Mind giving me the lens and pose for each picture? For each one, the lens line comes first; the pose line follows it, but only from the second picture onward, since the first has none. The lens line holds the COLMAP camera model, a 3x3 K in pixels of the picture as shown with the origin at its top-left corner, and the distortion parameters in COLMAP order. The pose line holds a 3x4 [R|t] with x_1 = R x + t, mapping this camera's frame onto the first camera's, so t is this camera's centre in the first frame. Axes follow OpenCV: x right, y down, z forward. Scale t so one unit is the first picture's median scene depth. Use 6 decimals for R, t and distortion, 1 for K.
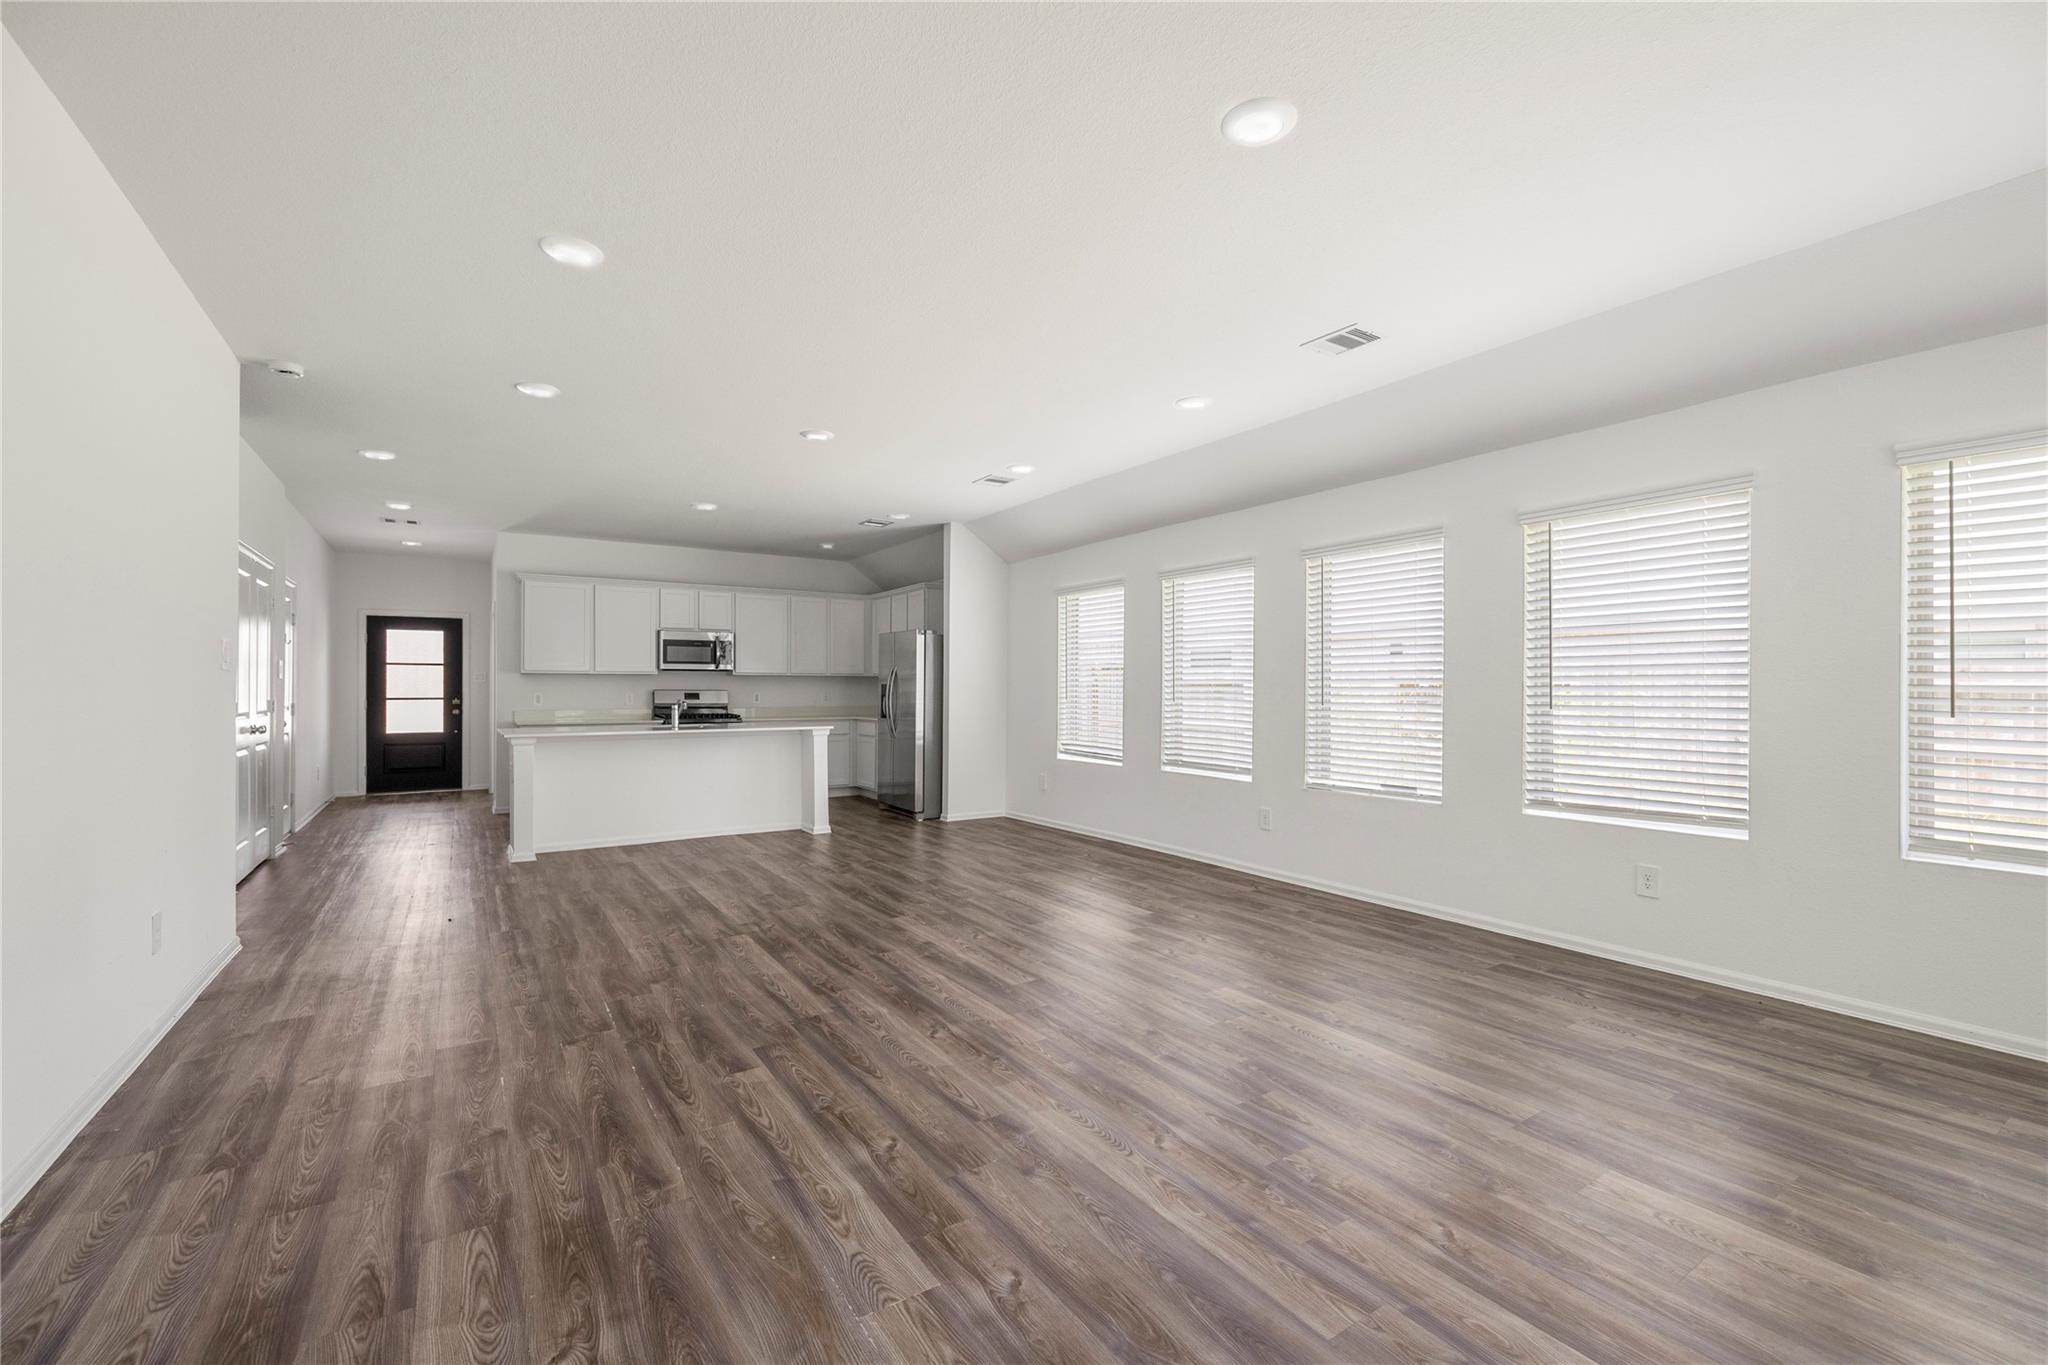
lens RADIAL K [[871.6, 0, 1010.4], [0, 871.6, 685.2], [0, 0, 1]] dist [0.004719, -0.000170]
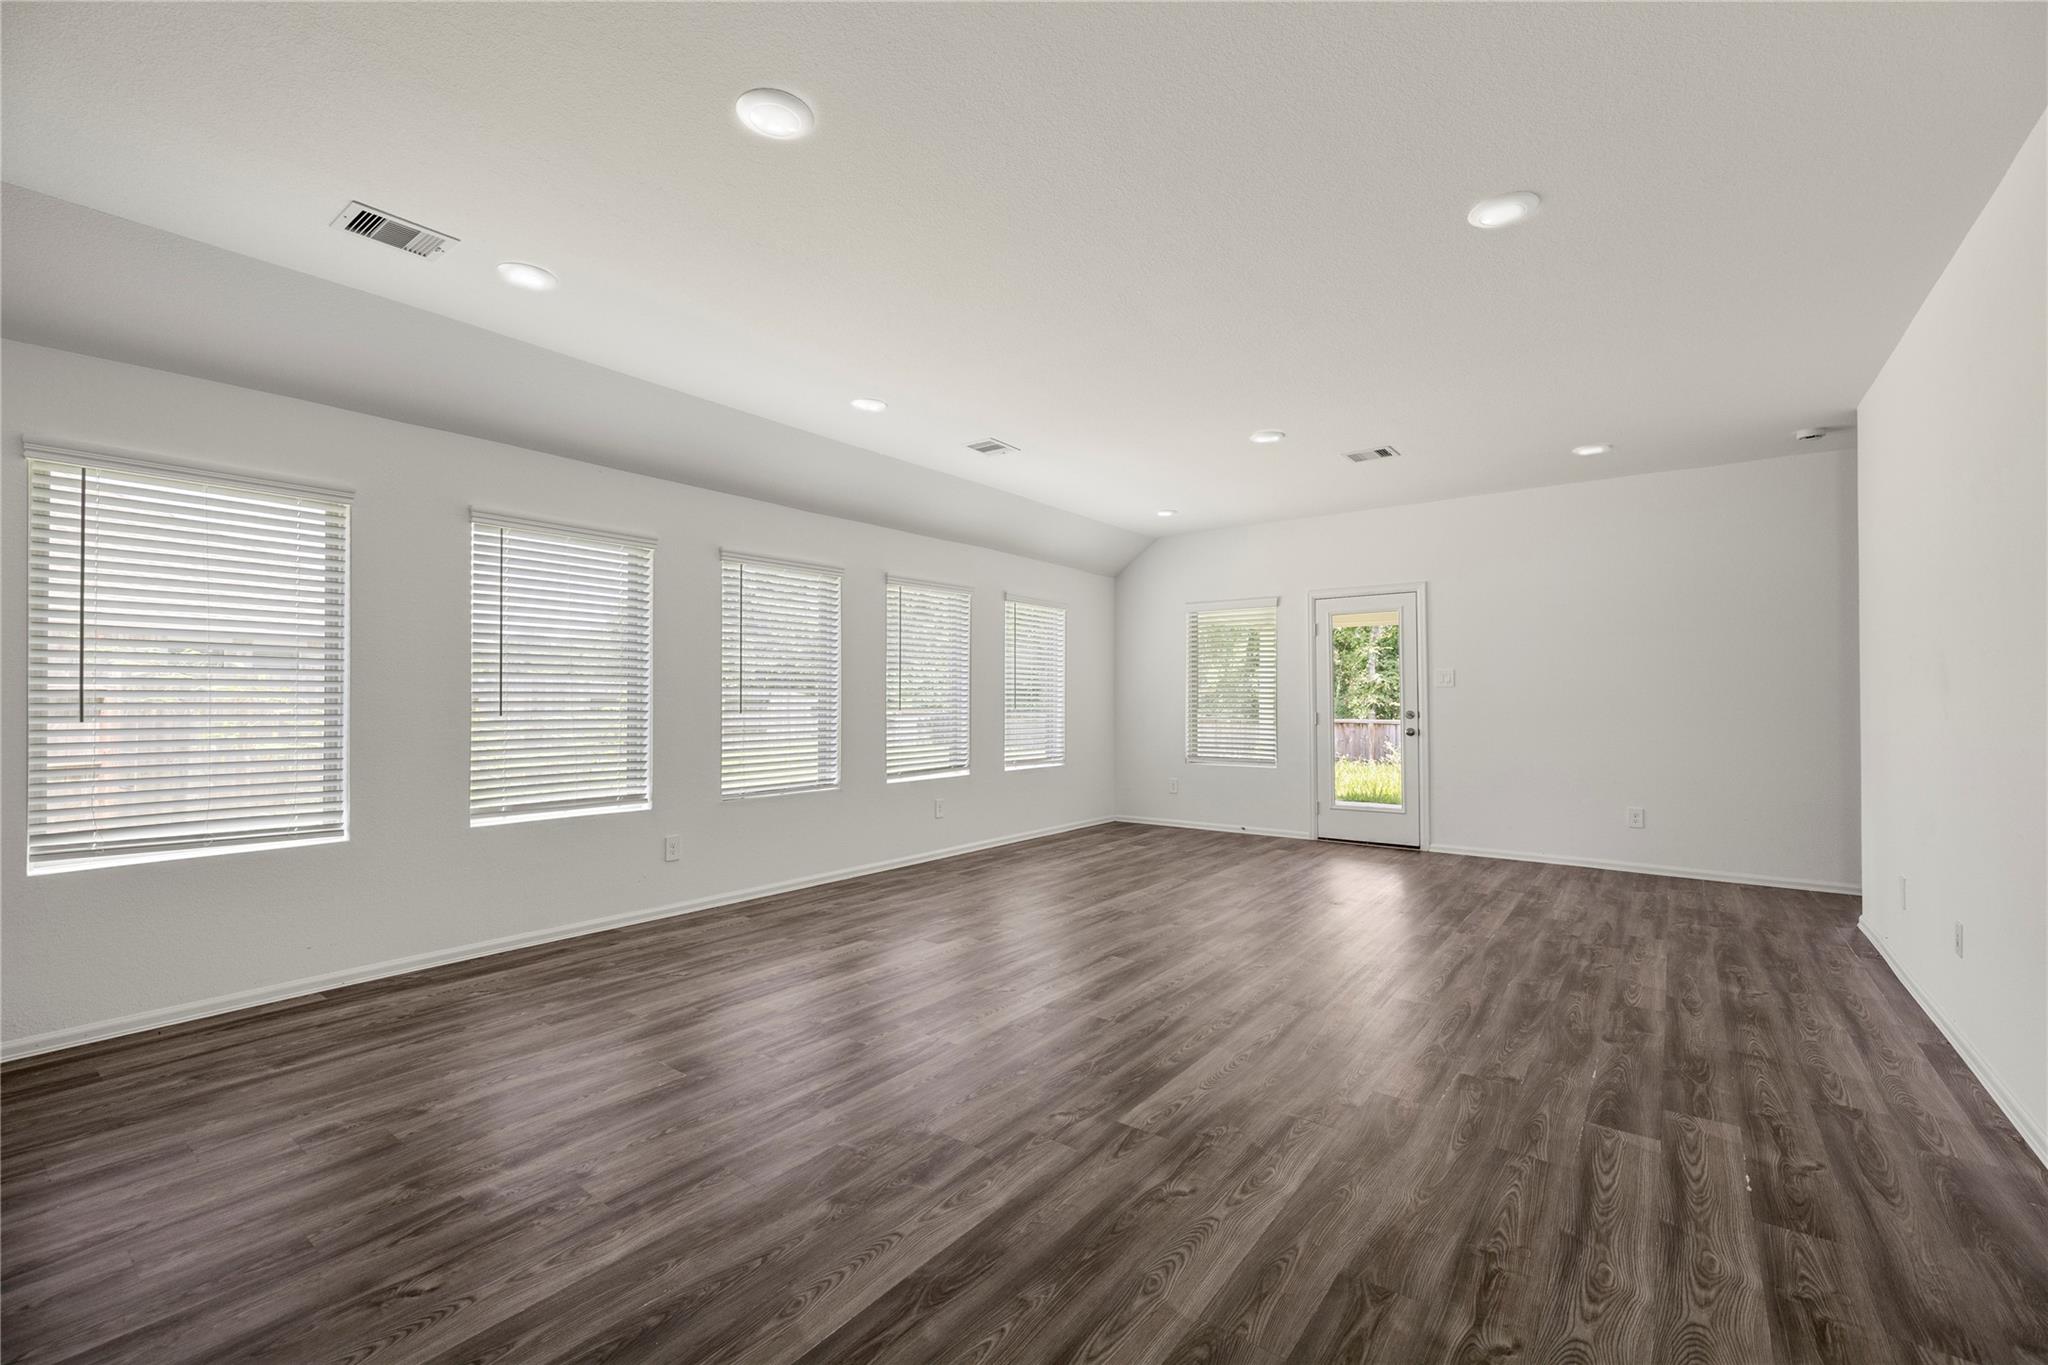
lens RADIAL K [[871.6, 0, 1009.8], [0, 871.6, 689.7], [0, 0, 1]] dist [0.004719, -0.000170]
pose [[-0.350804, 0.005770, 0.936431, -1.277585], [-0.007981, 0.999926, -0.009151, -0.000274], [-0.936415, -0.010684, -0.350732, 1.962431]]
